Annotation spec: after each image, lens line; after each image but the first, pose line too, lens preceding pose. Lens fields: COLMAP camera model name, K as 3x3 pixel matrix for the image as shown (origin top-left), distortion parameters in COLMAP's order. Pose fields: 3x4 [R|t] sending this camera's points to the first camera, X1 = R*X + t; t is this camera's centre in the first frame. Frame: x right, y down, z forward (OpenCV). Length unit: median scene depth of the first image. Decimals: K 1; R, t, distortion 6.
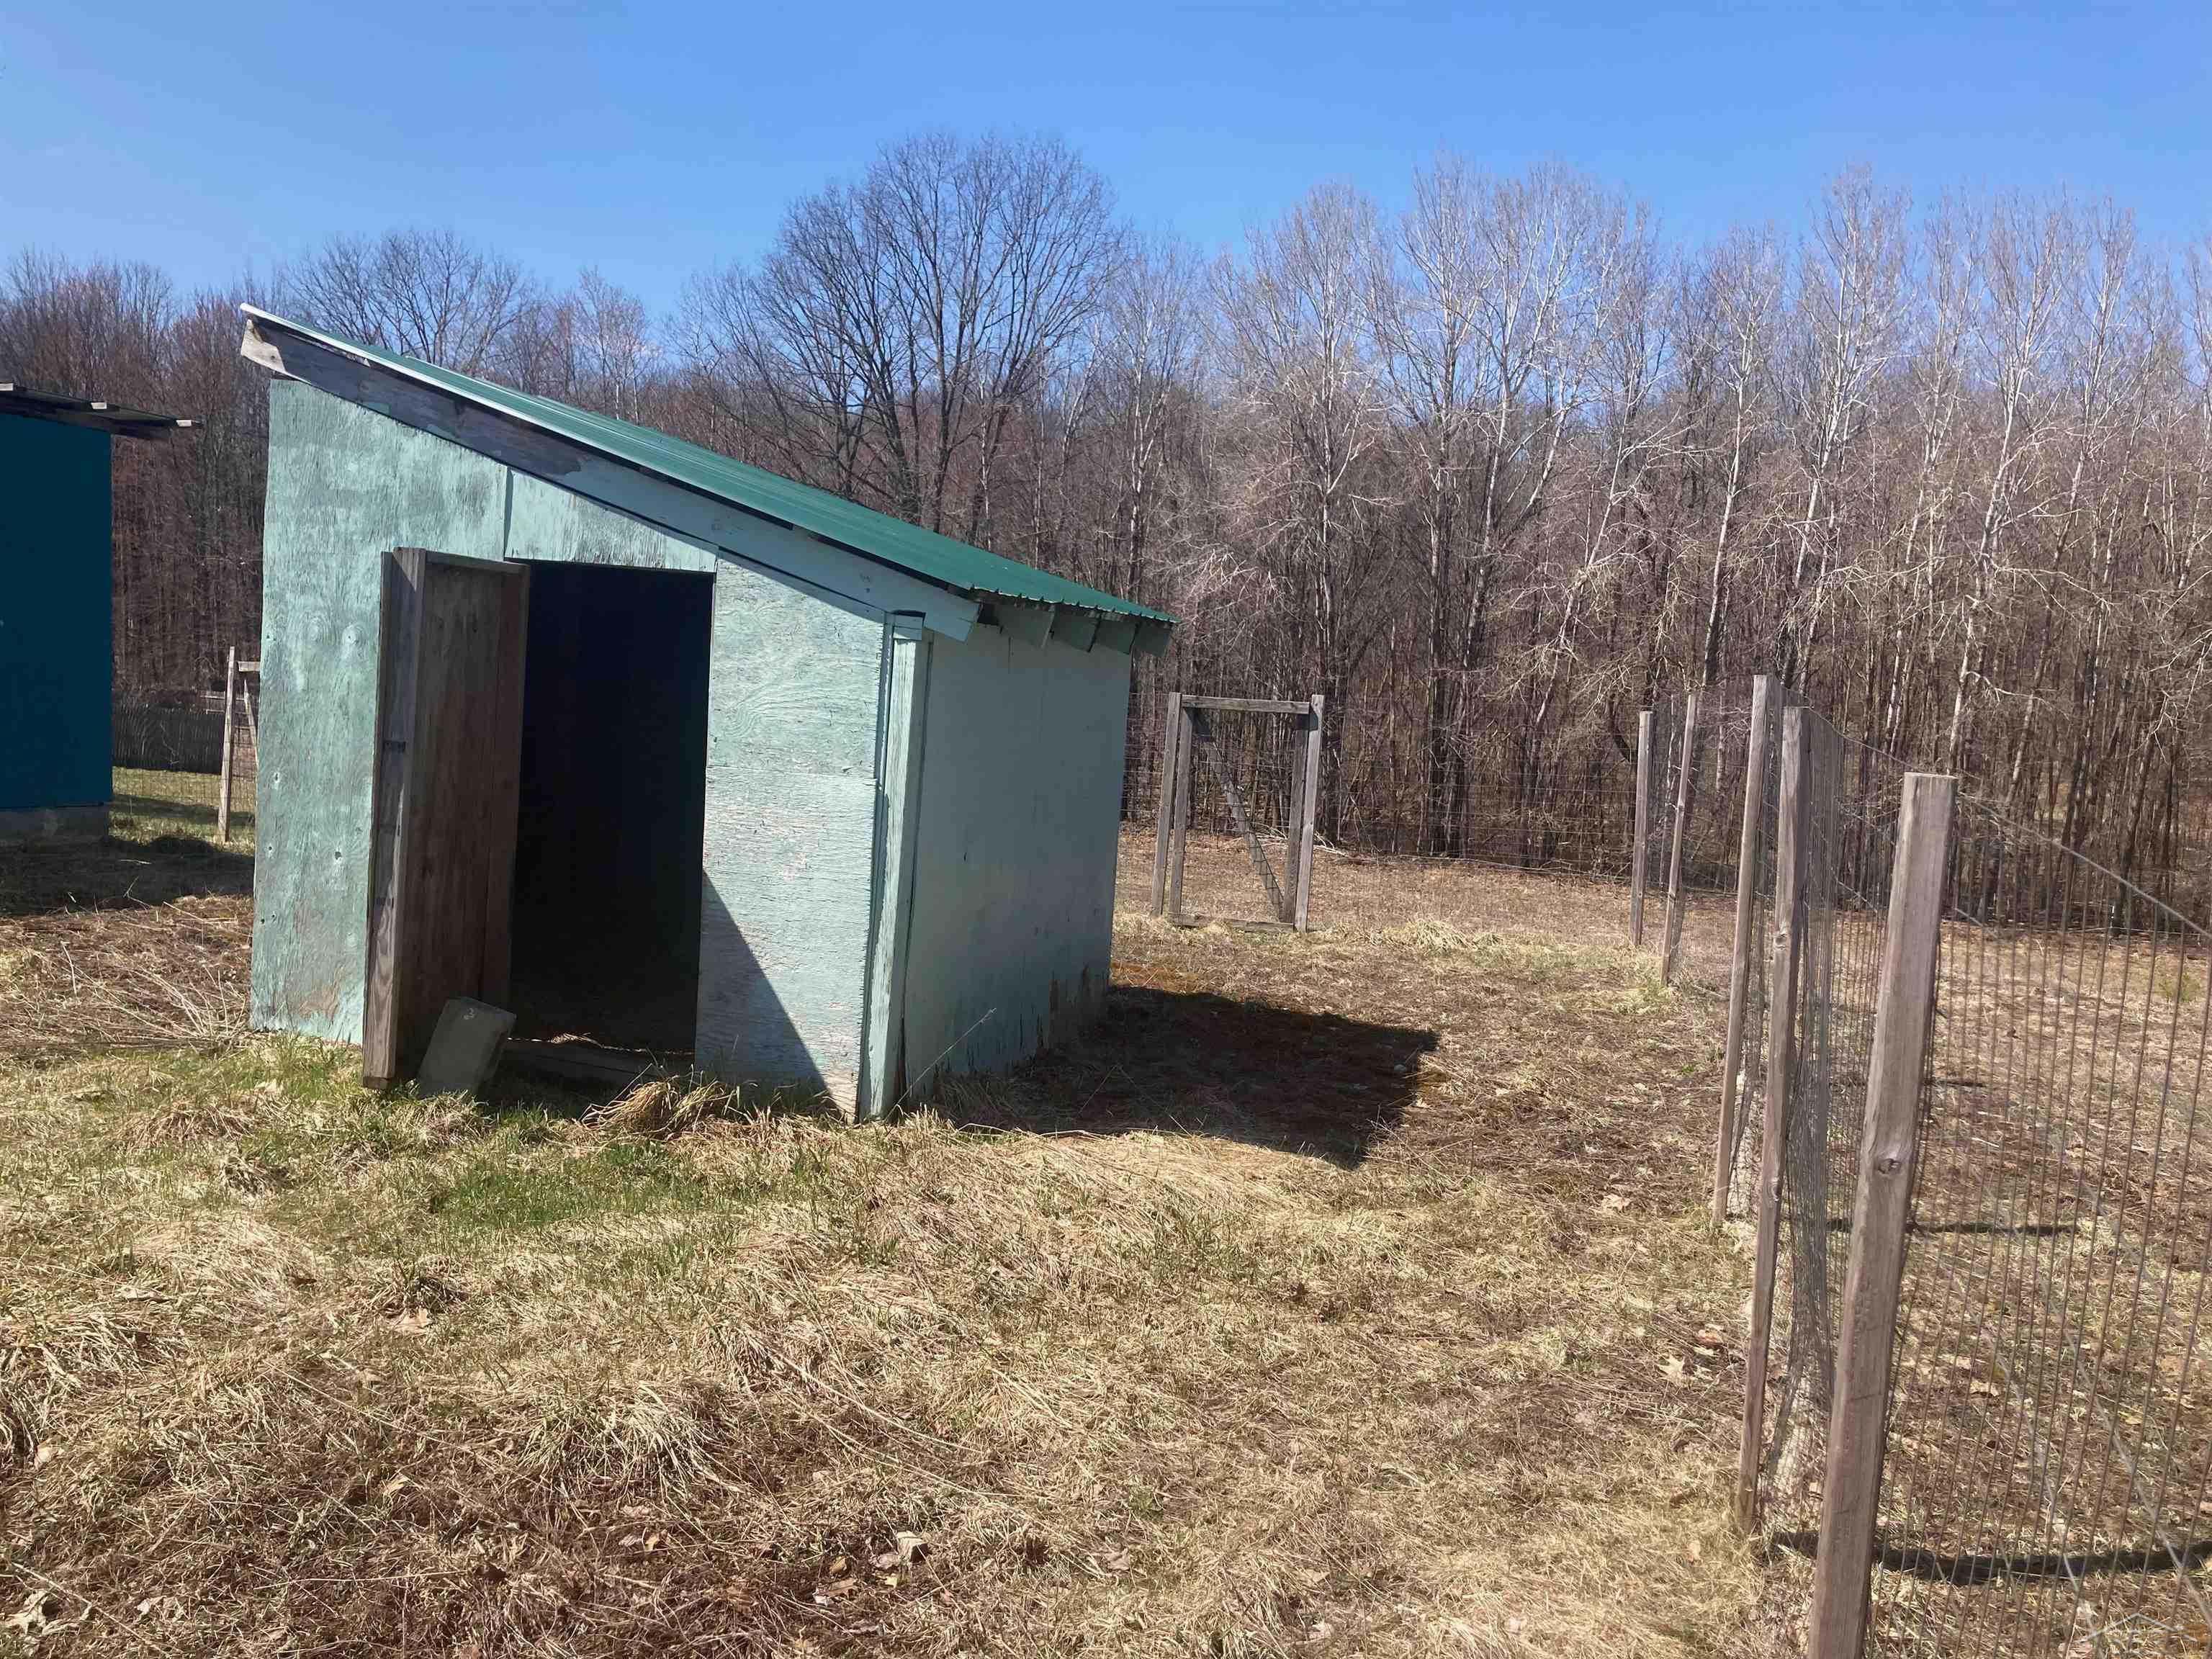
lens RADIAL K [[1827.0, 0, 1106.0], [0, 1827.0, 829.5], [0, 0, 1]] dist [0.053258, -0.009343]
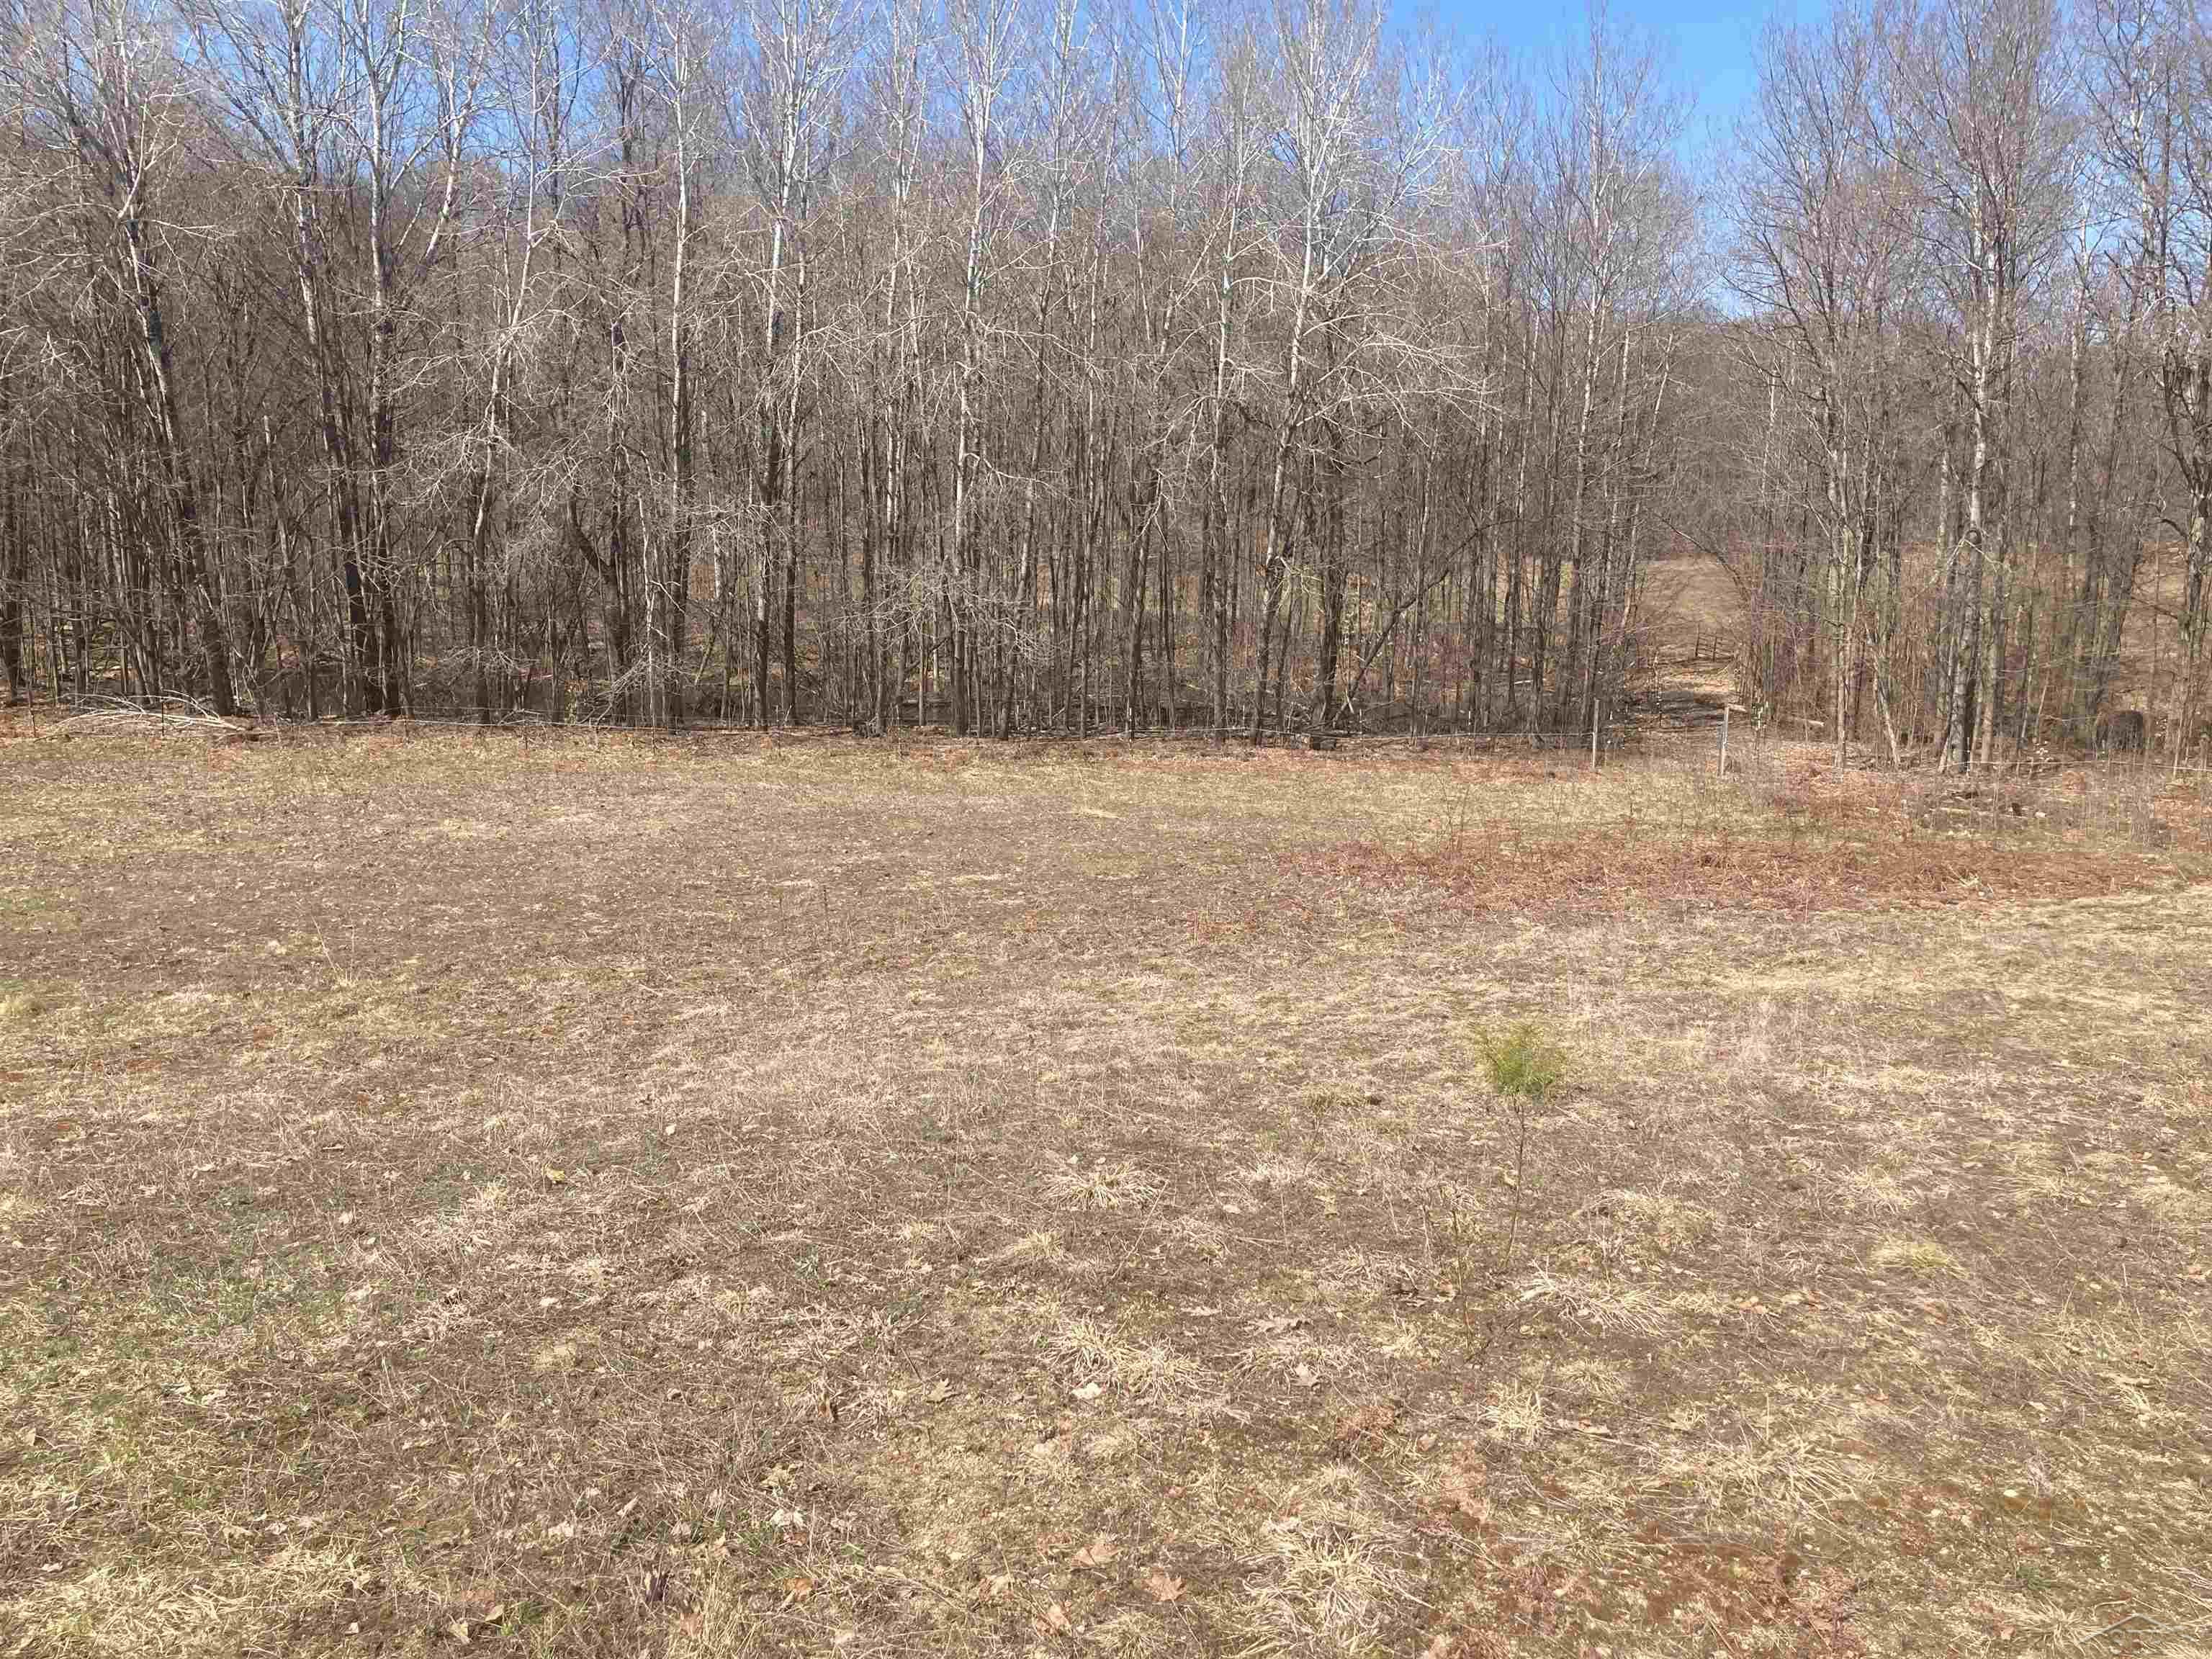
lens RADIAL K [[1827.0, 0, 1106.0], [0, 1827.0, 829.5], [0, 0, 1]] dist [0.053258, -0.009343]
pose [[0.866606, -0.130773, 0.481553, 0.079445], [0.080140, 0.988996, 0.124356, -0.011607], [-0.492516, -0.069176, 0.867550, 0.192676]]
